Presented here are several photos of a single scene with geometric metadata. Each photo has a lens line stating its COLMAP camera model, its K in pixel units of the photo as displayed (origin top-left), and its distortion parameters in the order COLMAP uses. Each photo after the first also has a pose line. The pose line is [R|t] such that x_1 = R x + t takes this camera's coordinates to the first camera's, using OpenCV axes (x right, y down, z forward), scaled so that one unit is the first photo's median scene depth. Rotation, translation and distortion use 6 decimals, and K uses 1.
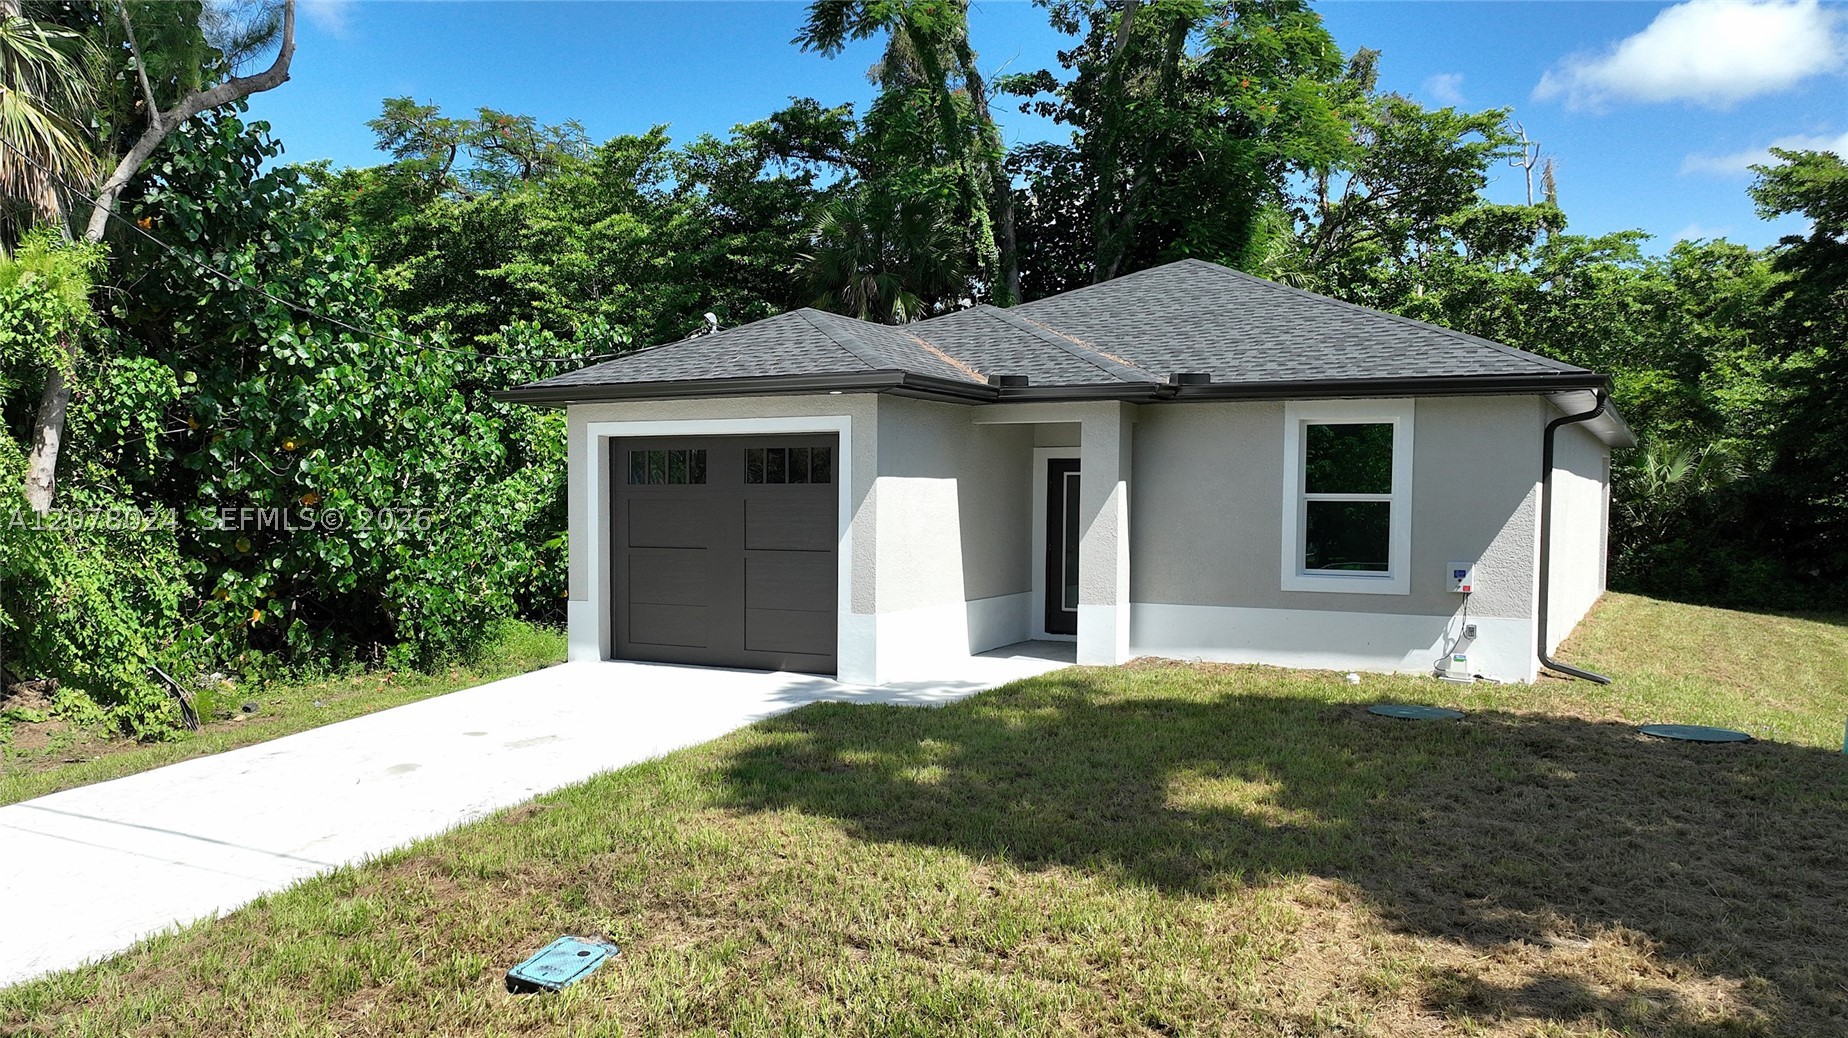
lens RADIAL K [[1215.0, 0, 924.7], [0, 1215.0, 515.1], [0, 0, 1]] dist [0.032226, -0.016531]
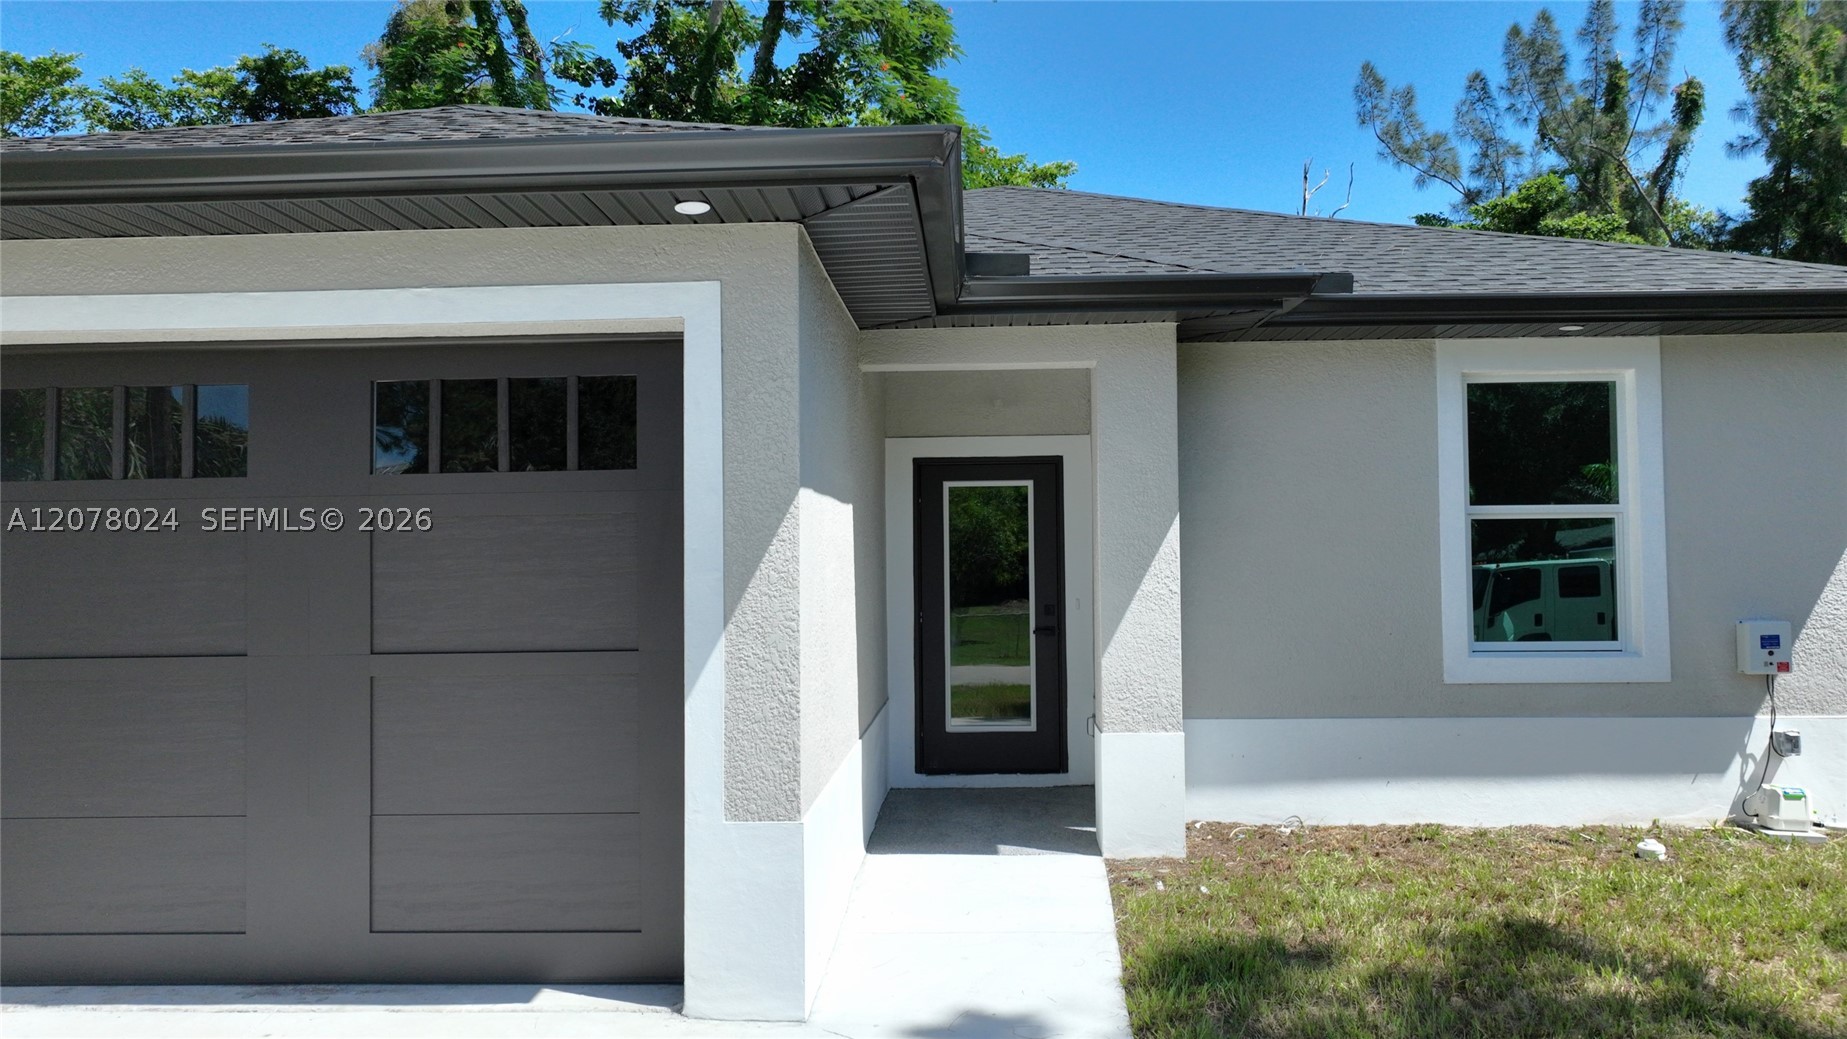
lens RADIAL K [[1214.4, 0, 924.2], [0, 1214.4, 515.6], [0, 0, 1]] dist [0.032226, -0.016531]
pose [[0.920245, -0.001473, 0.391339, -0.136168], [0.020400, 0.998814, -0.044213, 0.006430], [-0.390810, 0.048670, 0.919184, 0.584334]]
